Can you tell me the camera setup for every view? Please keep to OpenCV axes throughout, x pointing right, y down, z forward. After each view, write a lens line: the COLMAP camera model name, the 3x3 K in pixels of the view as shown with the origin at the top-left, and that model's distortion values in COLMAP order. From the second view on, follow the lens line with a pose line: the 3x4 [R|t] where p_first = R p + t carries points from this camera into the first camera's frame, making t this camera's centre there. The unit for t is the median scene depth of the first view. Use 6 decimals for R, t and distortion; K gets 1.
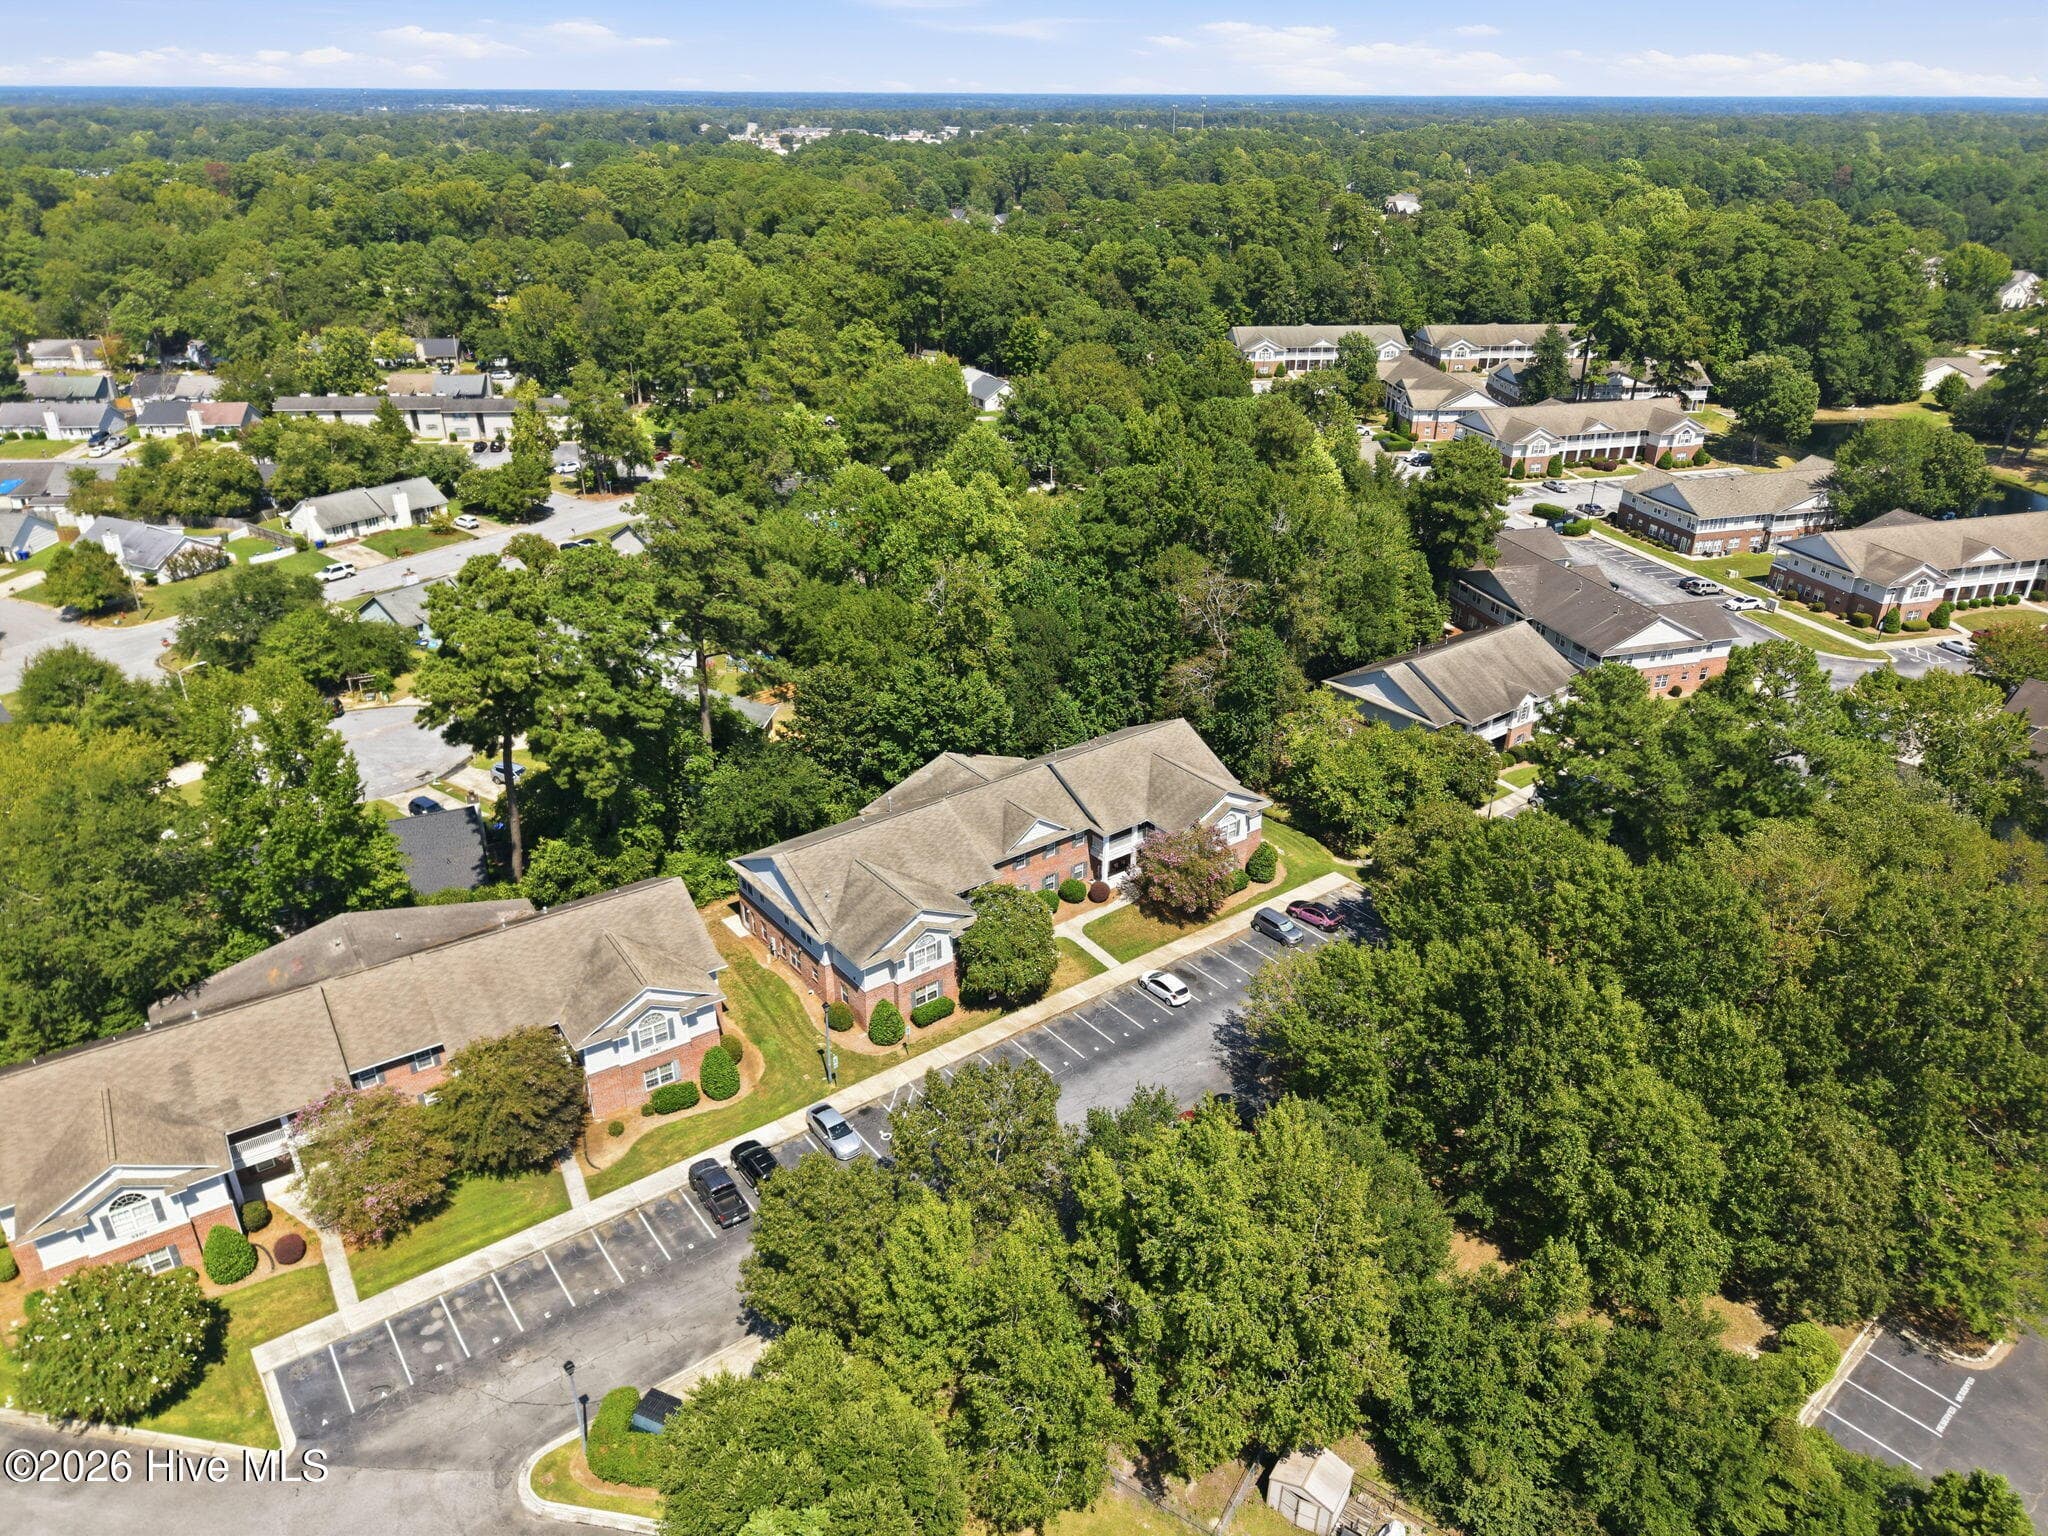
lens RADIAL K [[1308.6, 0, 1006.0], [0, 1308.6, 761.6], [0, 0, 1]] dist [0.008827, 0.000045]
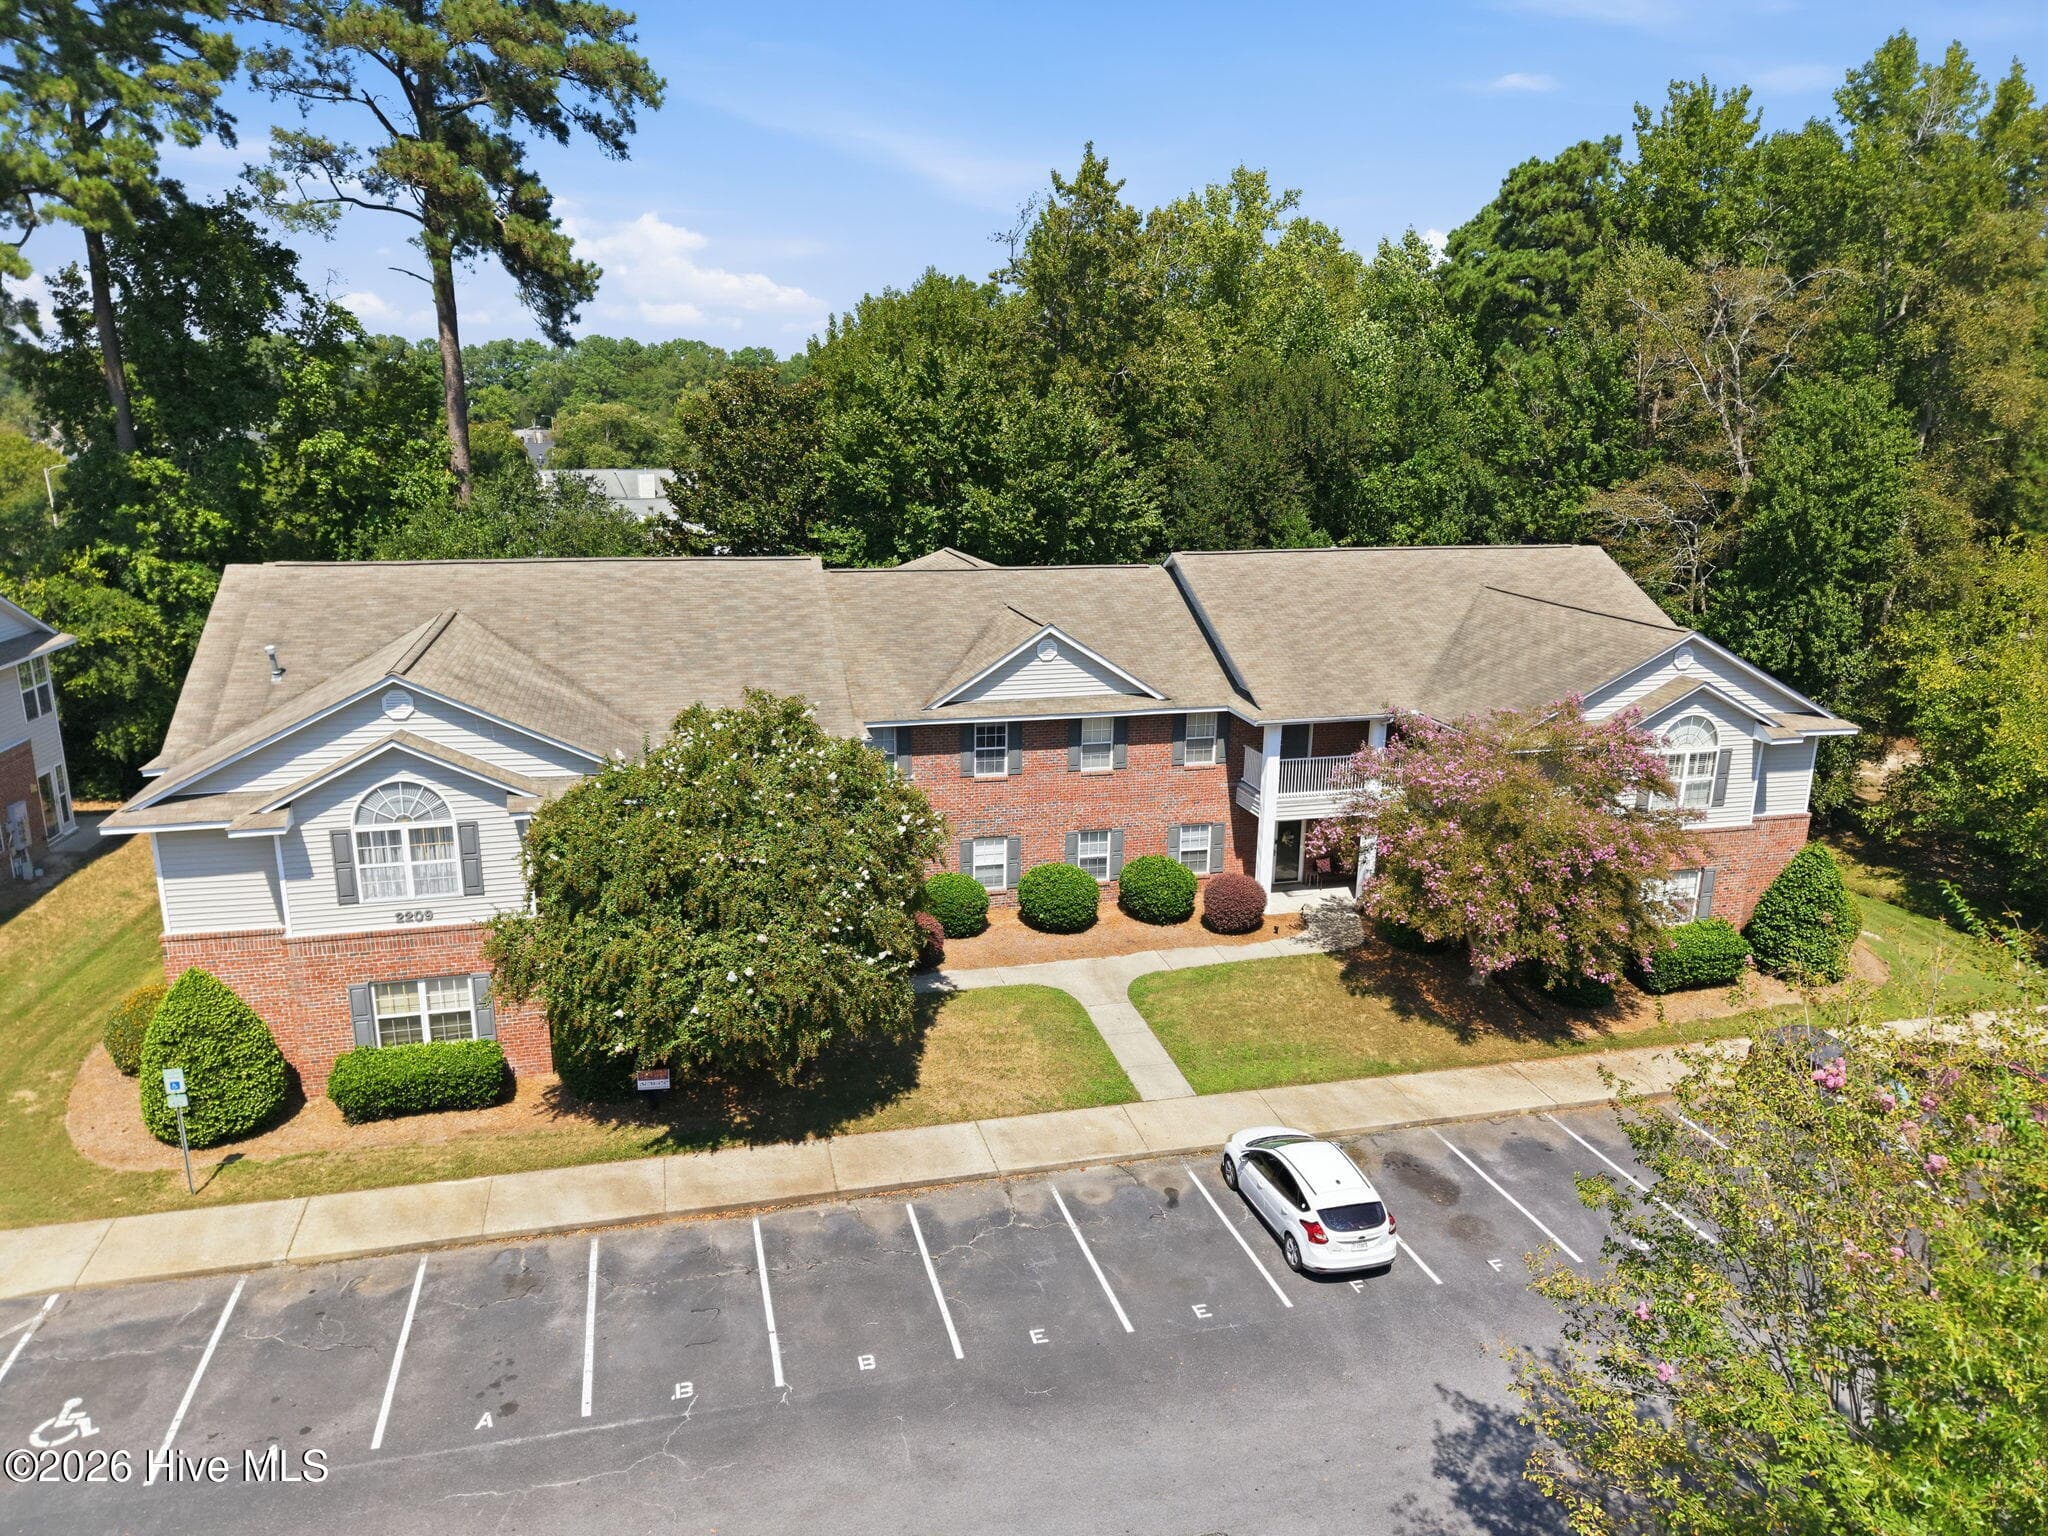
lens RADIAL K [[1363.2, 0, 1027.6], [0, 1363.2, 768.3], [0, 0, 1]] dist [-0.000628, -0.003250]
pose [[0.930057, 0.109674, -0.350664, 0.141066], [-0.178616, 0.969003, -0.170673, 0.135527], [0.321076, 0.221370, 0.920818, 0.668770]]
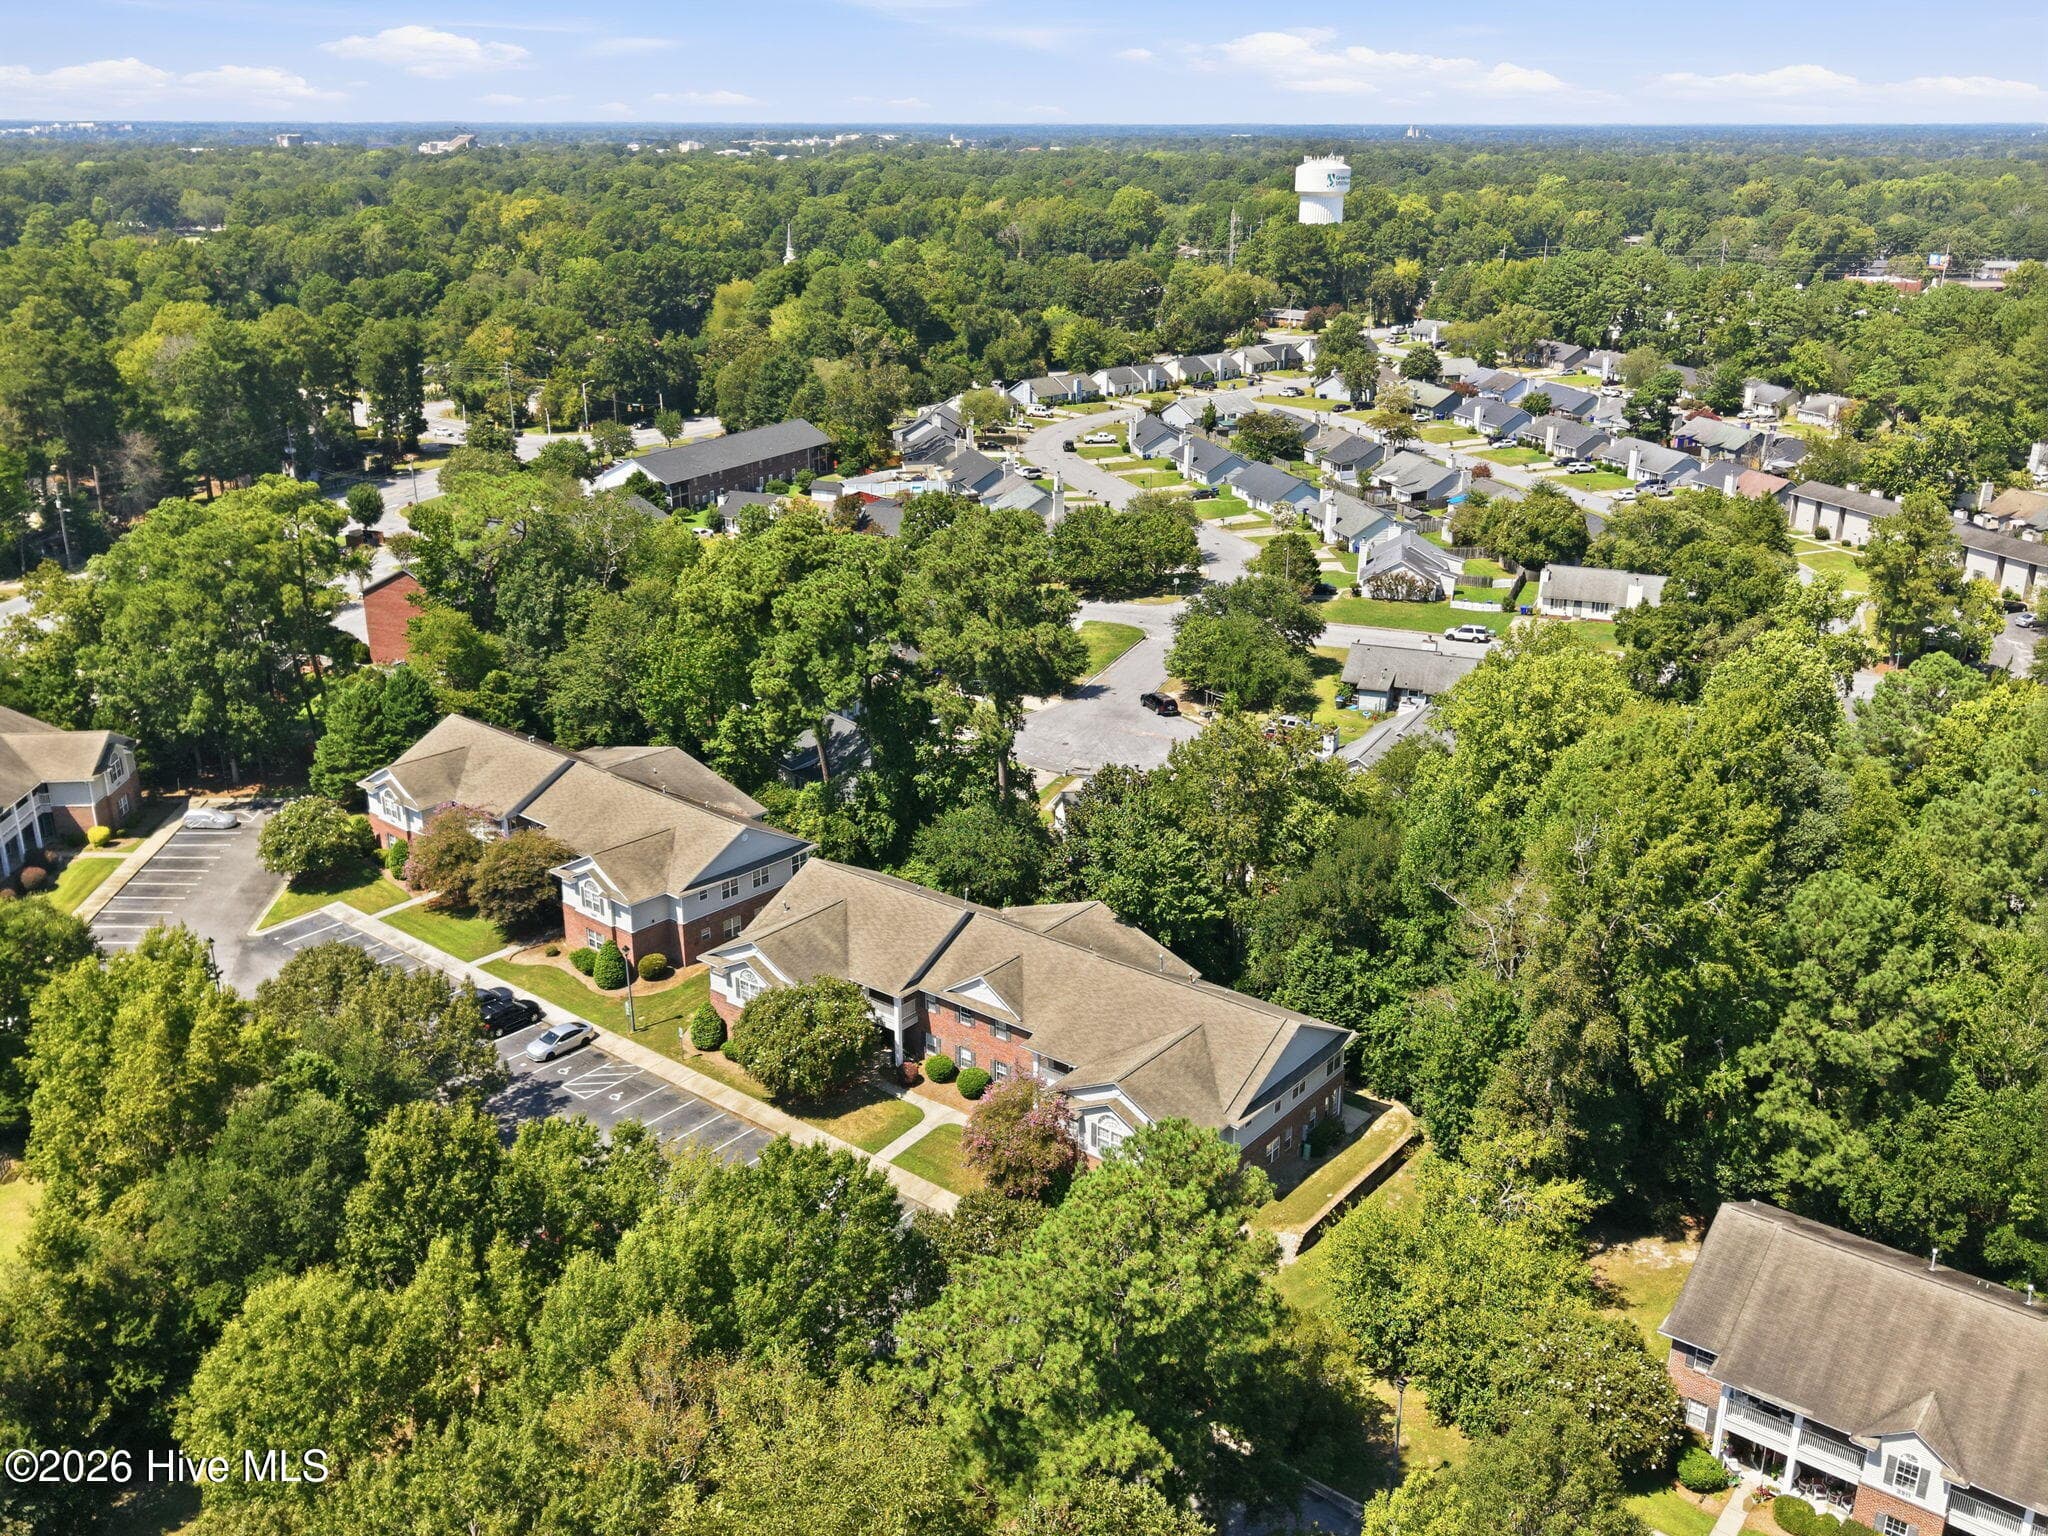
lens RADIAL K [[1782.3, 0, 1025.6], [0, 1782.3, 767.2], [0, 0, 1]] dist [0.096310, -0.008454]
pose [[0.259139, 0.323699, -0.909981, 0.975181], [-0.436879, 0.879556, 0.188464, -0.284801], [0.861385, 0.348714, 0.369344, 0.552476]]
